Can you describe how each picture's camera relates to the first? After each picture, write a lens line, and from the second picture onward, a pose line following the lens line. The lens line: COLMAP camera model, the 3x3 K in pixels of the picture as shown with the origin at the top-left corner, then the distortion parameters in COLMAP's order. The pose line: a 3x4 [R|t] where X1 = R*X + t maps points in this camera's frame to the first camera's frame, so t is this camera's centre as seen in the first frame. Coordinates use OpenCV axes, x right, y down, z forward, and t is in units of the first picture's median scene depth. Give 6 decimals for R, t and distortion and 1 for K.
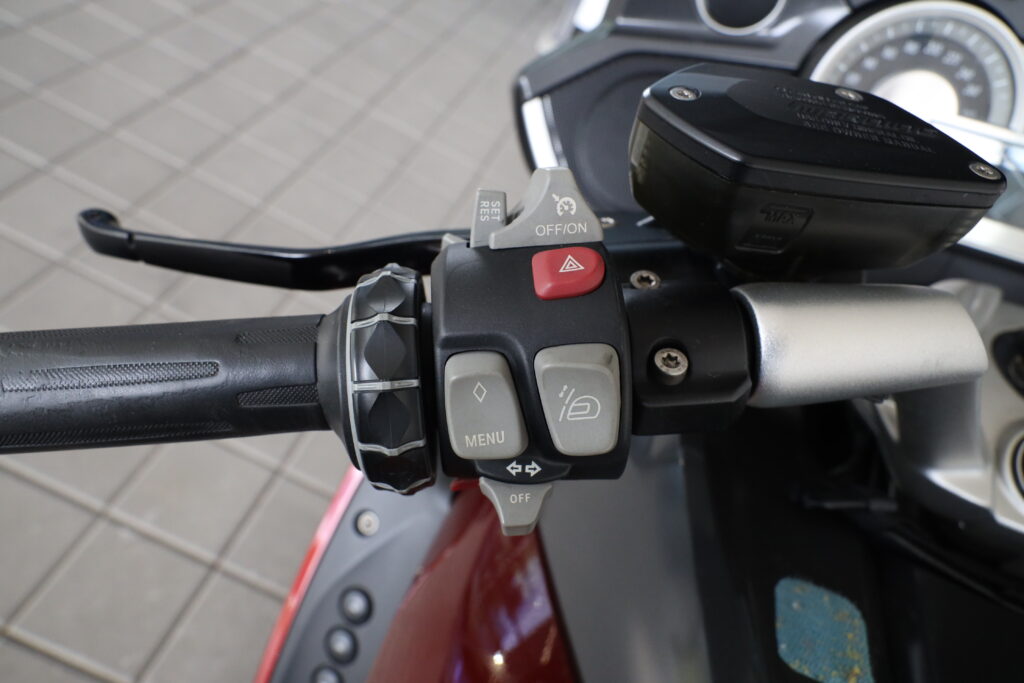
lens RADIAL K [[666.7, 0, 512.0], [0, 666.7, 341.5], [0, 0, 1]] dist [0.006772, 0.001387]
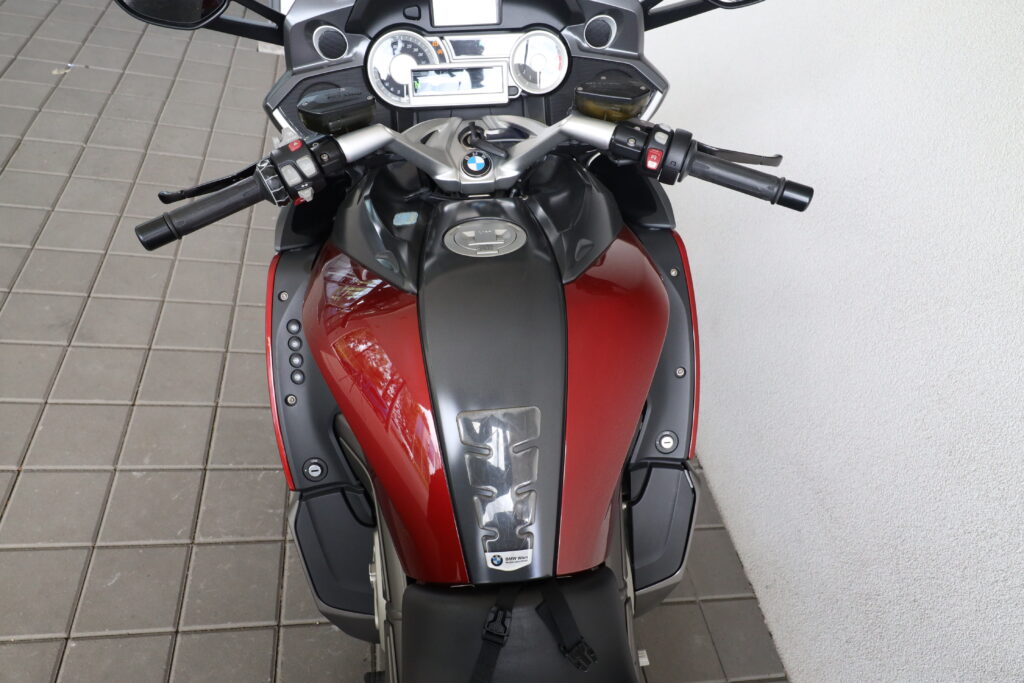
lens RADIAL K [[666.7, 0, 512.0], [0, 666.7, 341.5], [0, 0, 1]] dist [0.006772, 0.001387]
pose [[0.889819, -0.413476, 0.193028, -0.021057], [0.399860, 0.910341, 0.106726, 0.558578], [-0.219850, -0.017782, 0.975372, -1.783254]]
